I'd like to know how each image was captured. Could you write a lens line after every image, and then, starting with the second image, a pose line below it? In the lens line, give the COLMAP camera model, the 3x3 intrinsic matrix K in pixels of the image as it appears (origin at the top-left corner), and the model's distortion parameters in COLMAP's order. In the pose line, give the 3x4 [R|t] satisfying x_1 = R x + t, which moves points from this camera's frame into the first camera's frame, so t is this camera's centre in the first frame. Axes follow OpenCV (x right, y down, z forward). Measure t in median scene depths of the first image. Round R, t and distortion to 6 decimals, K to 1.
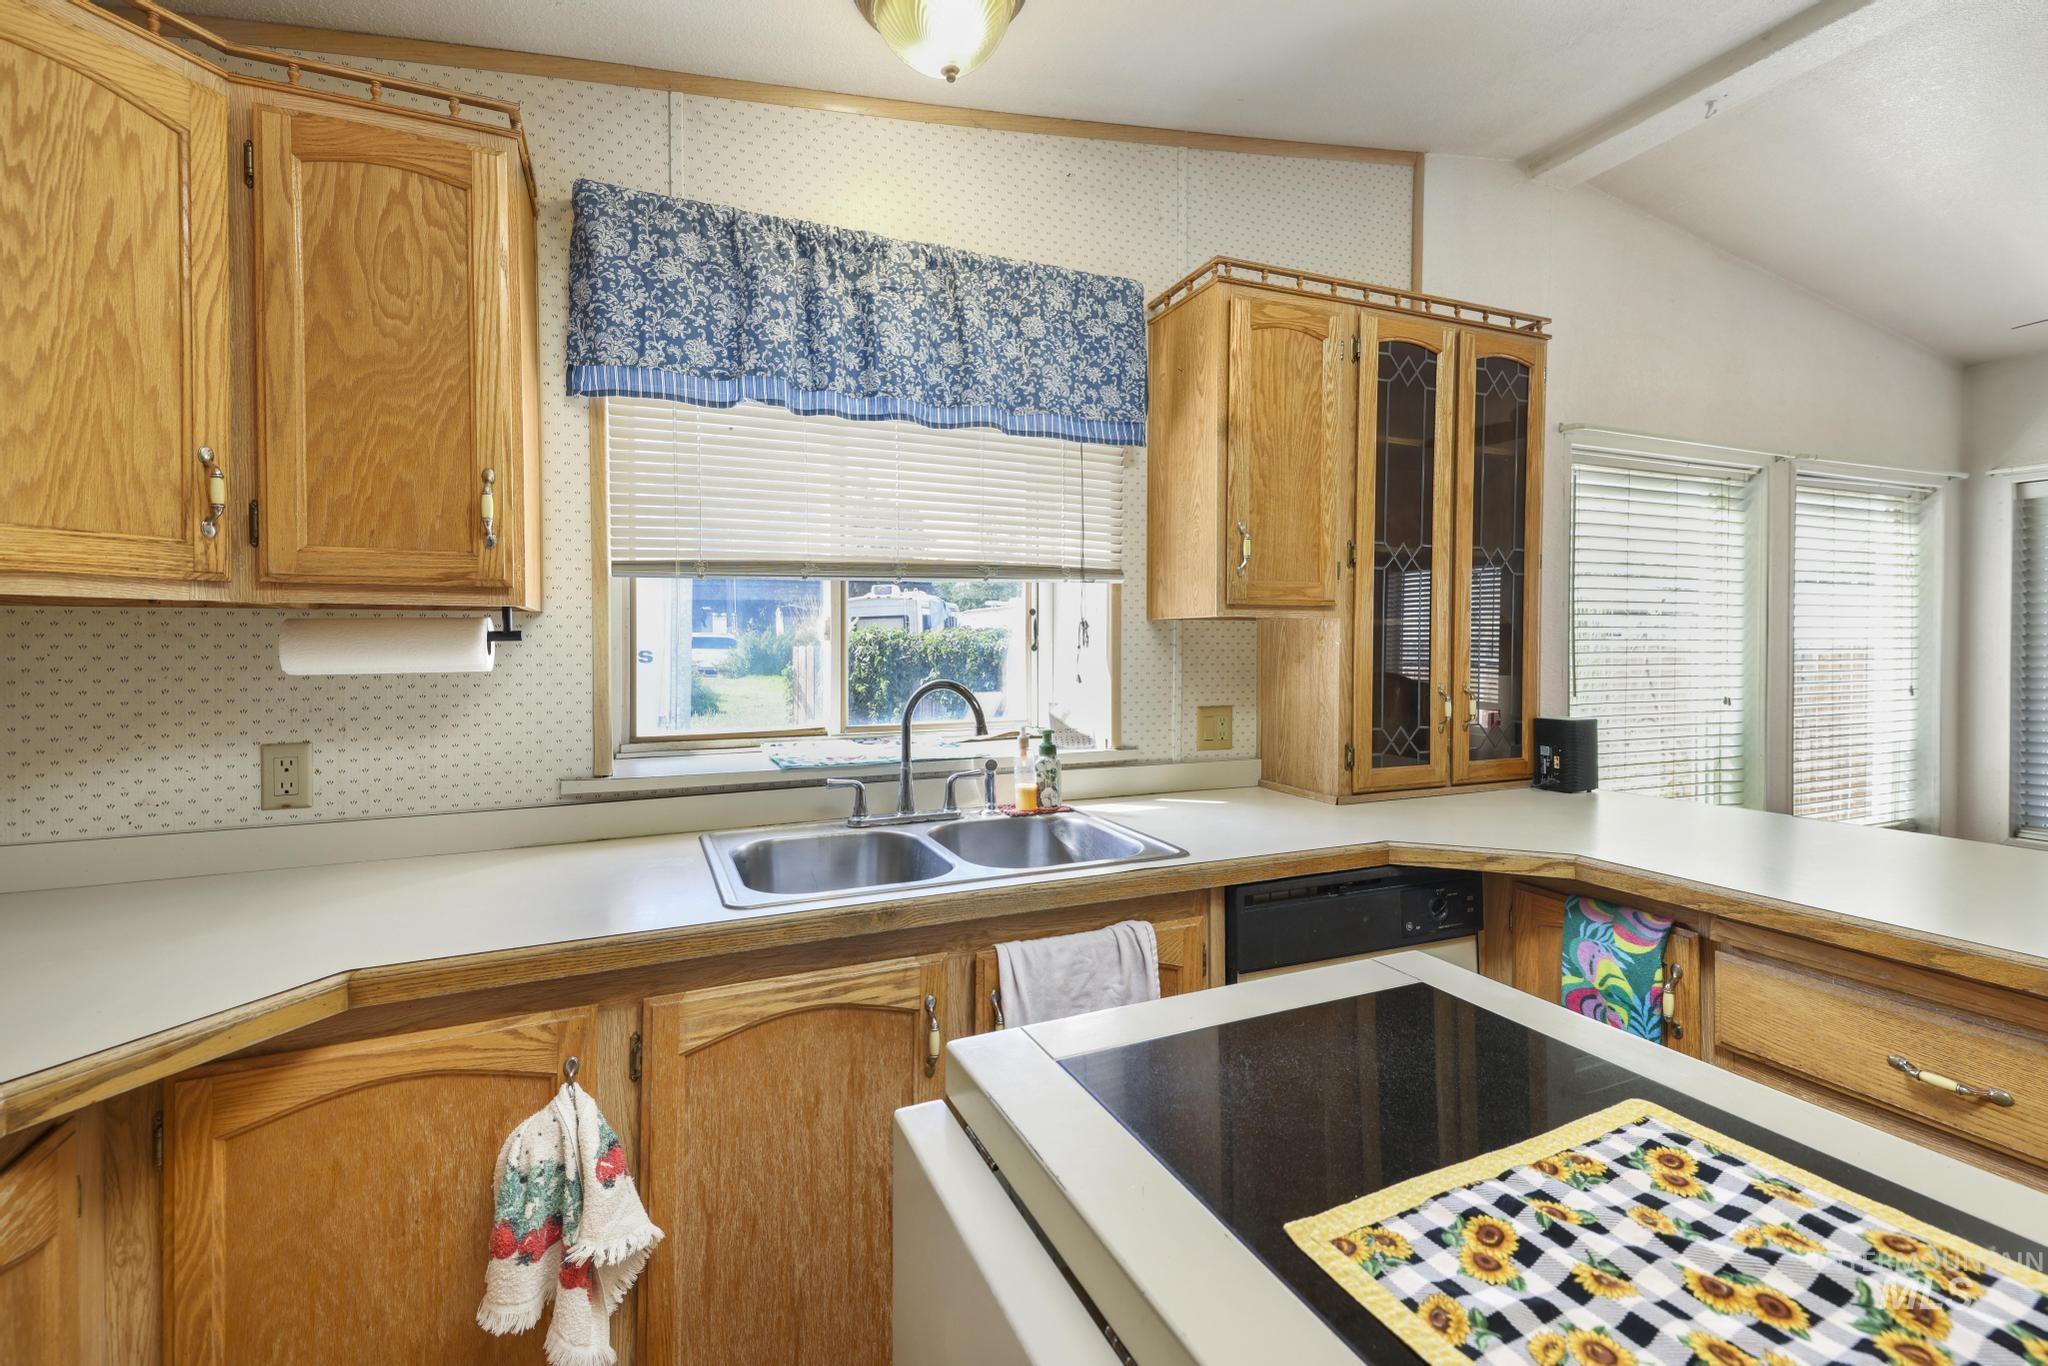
lens RADIAL K [[868.8, 0, 1014.2], [0, 868.8, 650.4], [0, 0, 1]] dist [0.057006, -0.021955]
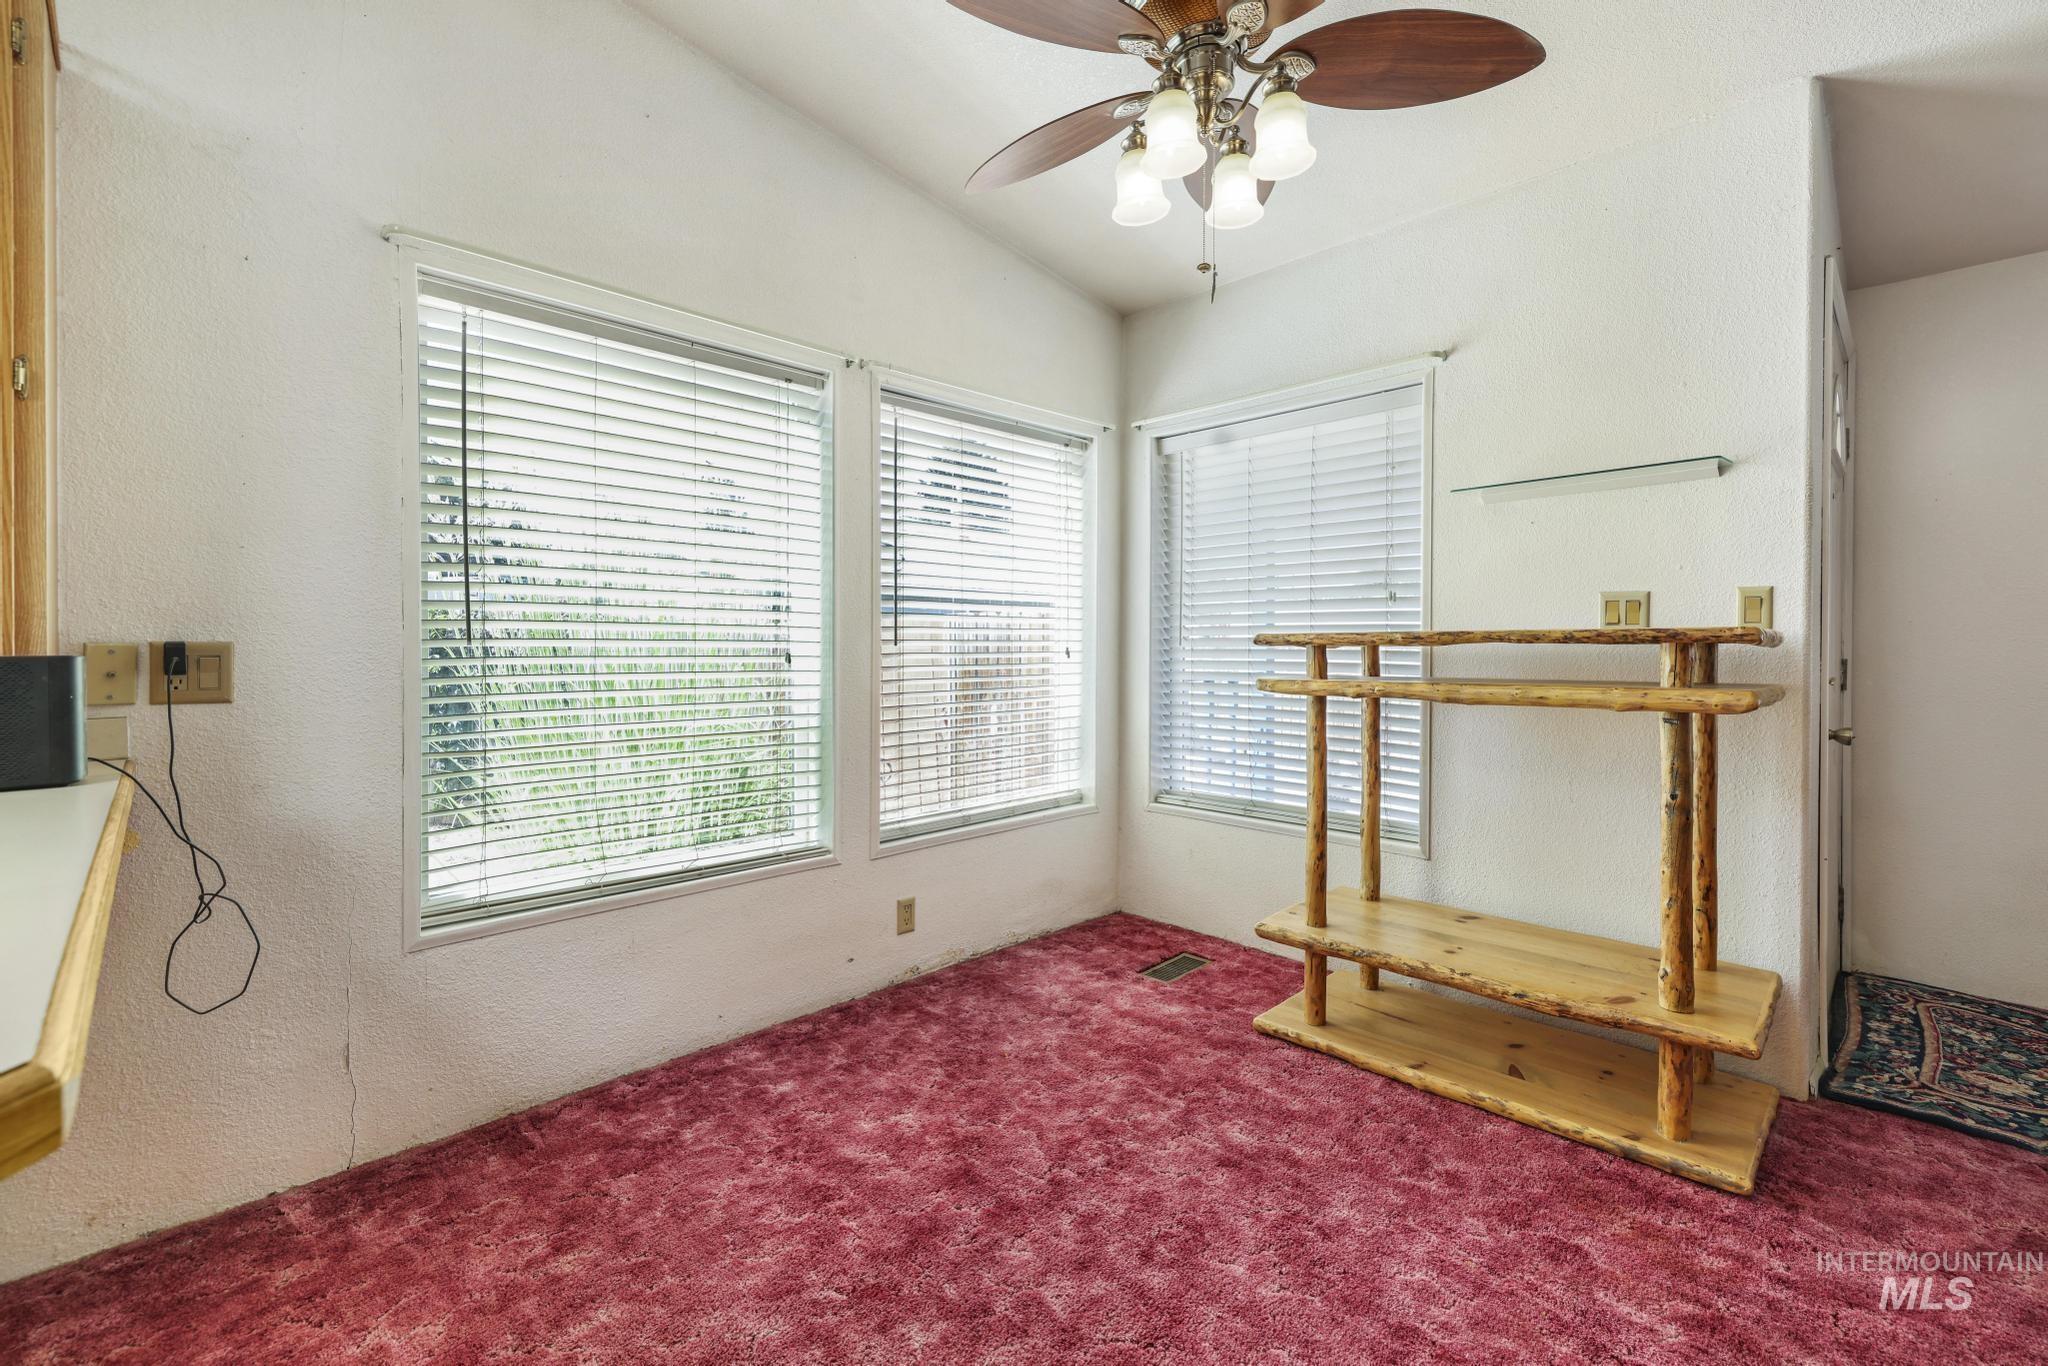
lens RADIAL K [[875.1, 0, 1004.3], [0, 875.1, 655.8], [0, 0, 1]] dist [-0.001442, 0.000148]
pose [[0.933323, -0.002557, 0.359030, 1.318217], [0.001246, 0.999992, 0.003883, 0.100808], [-0.359037, -0.003176, 0.933318, 0.368634]]
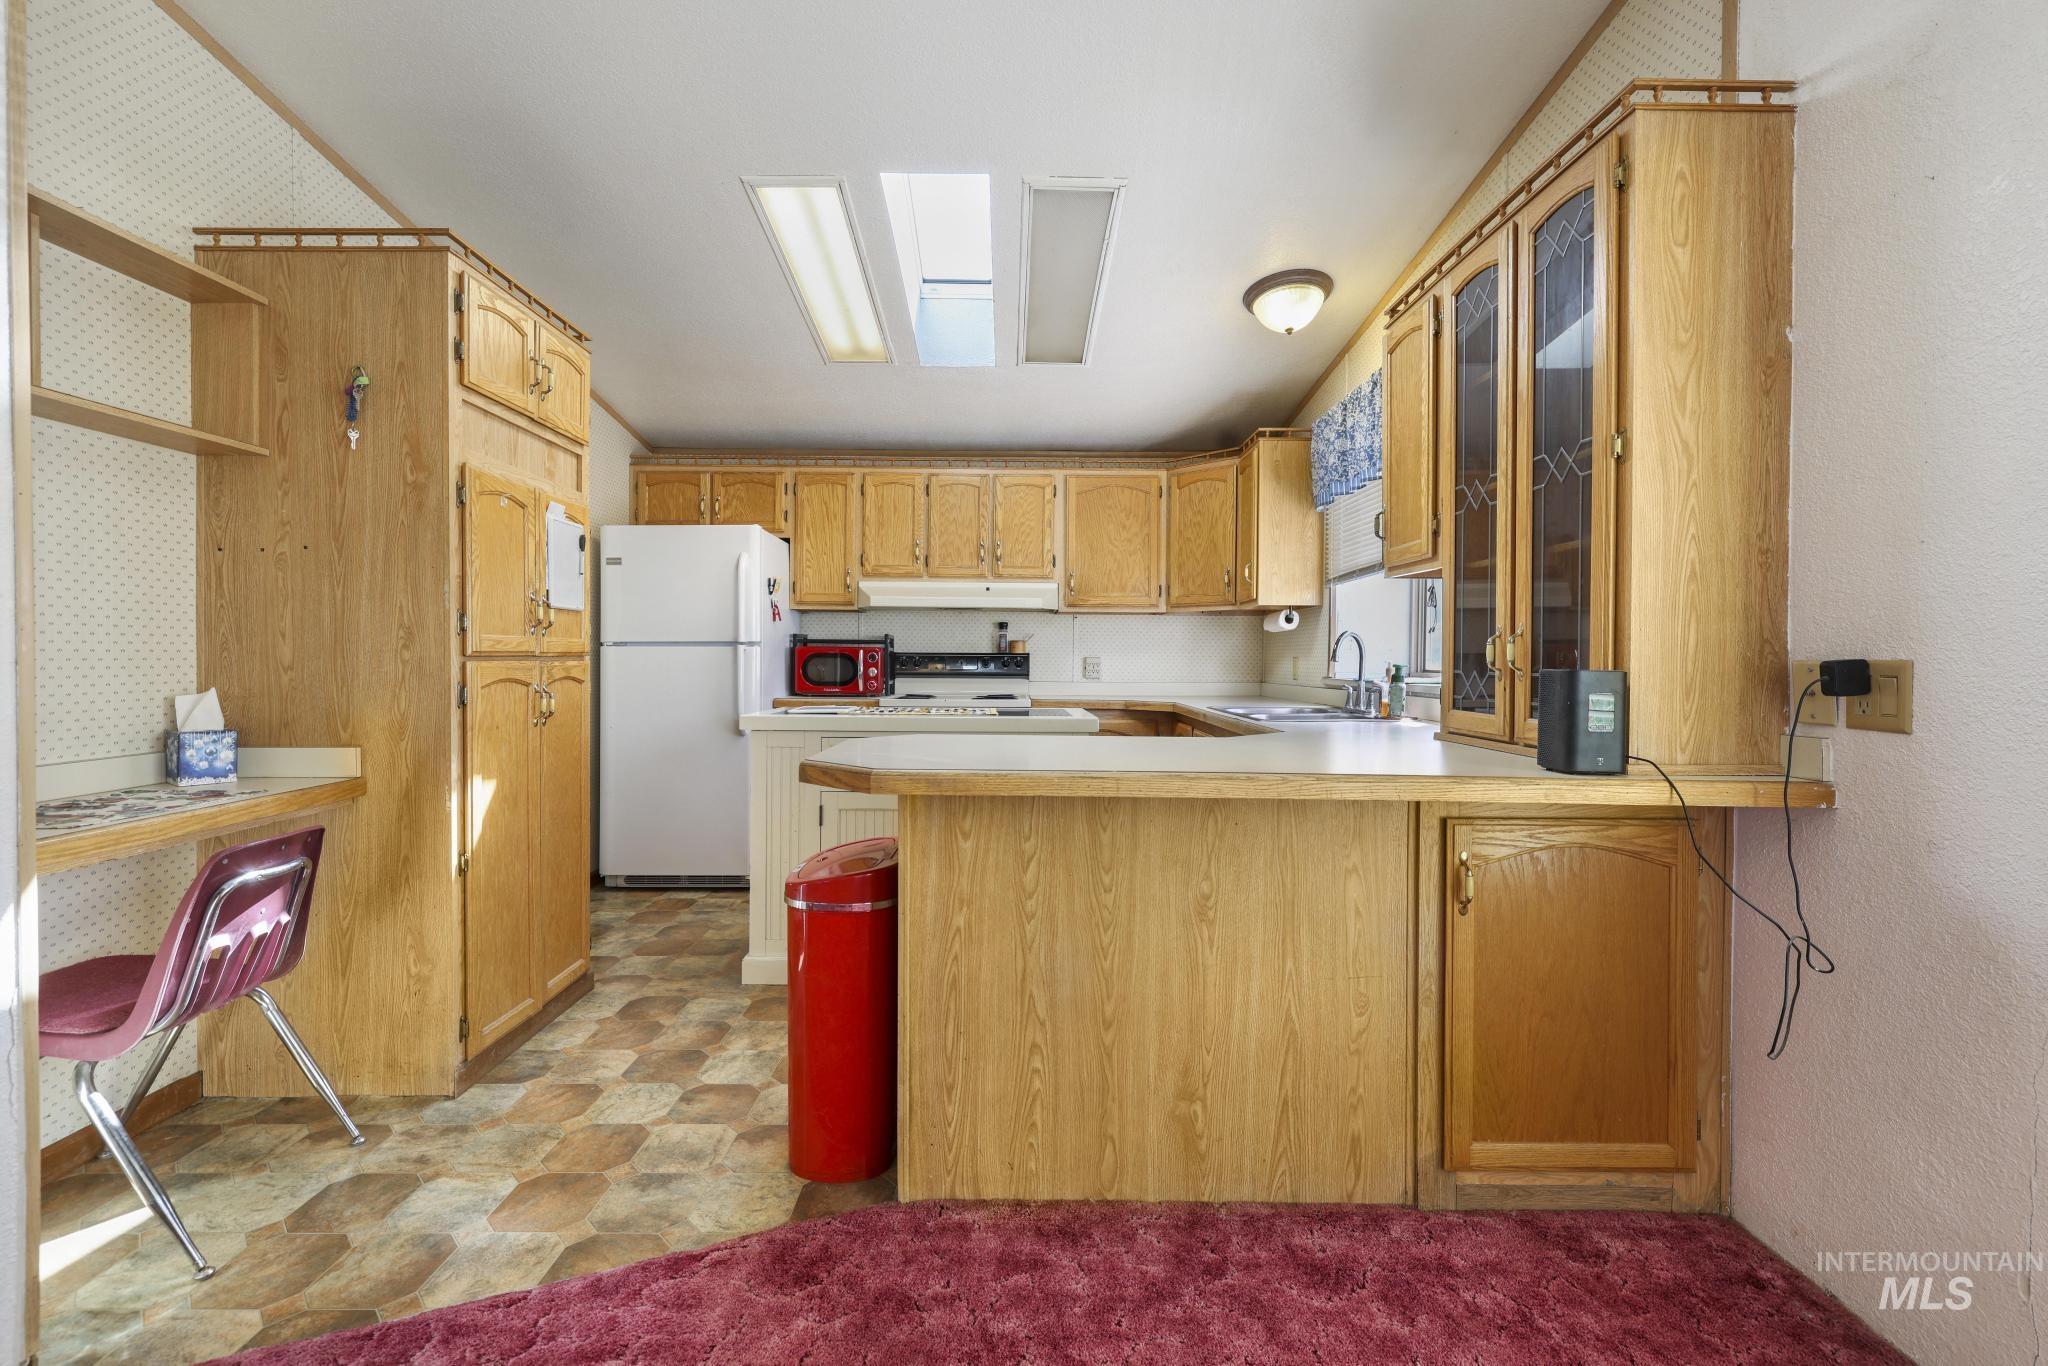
lens RADIAL K [[887.5, 0, 1028.4], [0, 887.5, 669.3], [0, 0, 1]] dist [-0.000260, 0.000055]
pose [[-0.374444, 0.010834, -0.927186, 1.911807], [-0.013151, 0.999769, 0.016994, 0.093502], [0.927156, 0.018557, -0.374215, 1.138503]]
